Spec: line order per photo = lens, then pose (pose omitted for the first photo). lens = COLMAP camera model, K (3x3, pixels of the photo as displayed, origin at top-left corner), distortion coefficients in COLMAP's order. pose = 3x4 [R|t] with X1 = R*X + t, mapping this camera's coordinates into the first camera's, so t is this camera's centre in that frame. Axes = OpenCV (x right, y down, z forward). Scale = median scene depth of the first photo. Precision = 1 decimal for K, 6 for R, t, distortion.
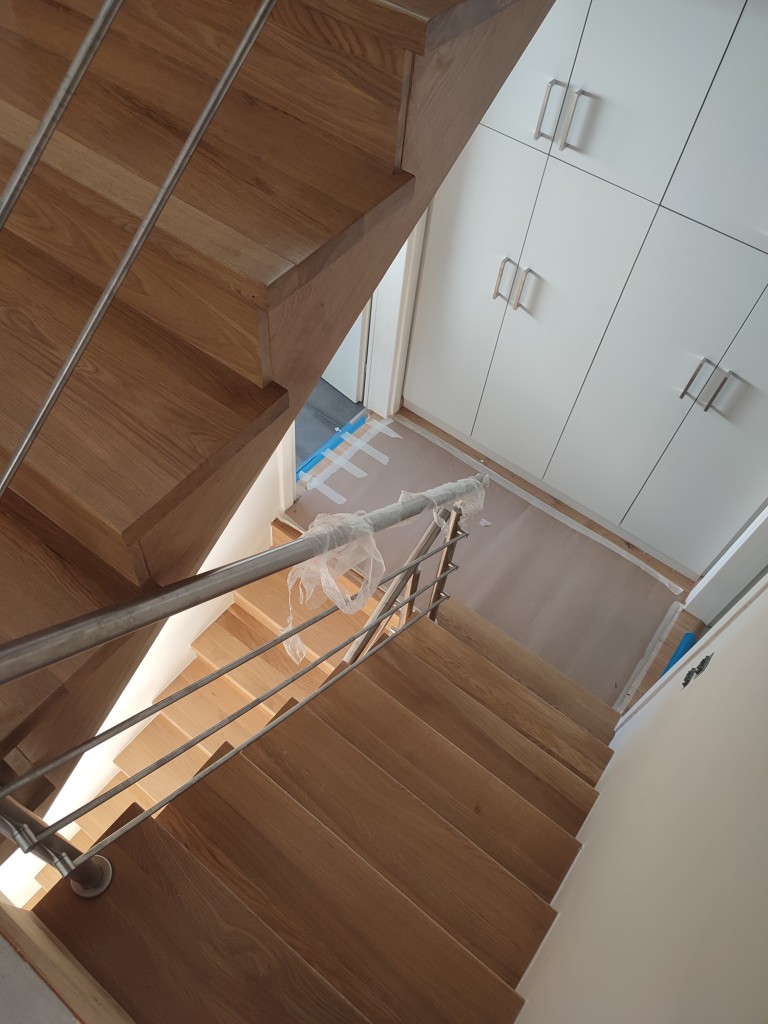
lens RADIAL K [[747.6, 0, 381.3], [0, 747.6, 508.2], [0, 0, 1]] dist [0.034520, -0.031476]
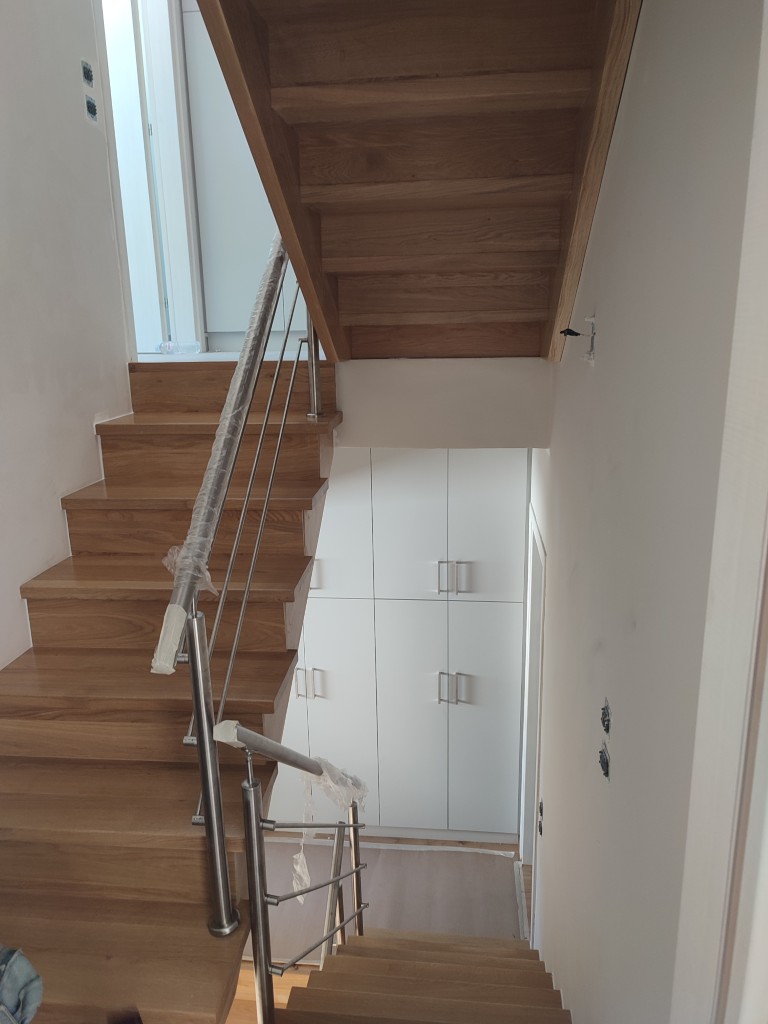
lens RADIAL K [[749.5, 0, 384.1], [0, 749.5, 508.6], [0, 0, 1]] dist [0.018575, -0.008872]
pose [[0.855059, -0.222506, 0.468364, -0.696250], [0.469962, 0.714223, -0.518672, 0.660411], [-0.219109, 0.663609, 0.715272, -0.717687]]
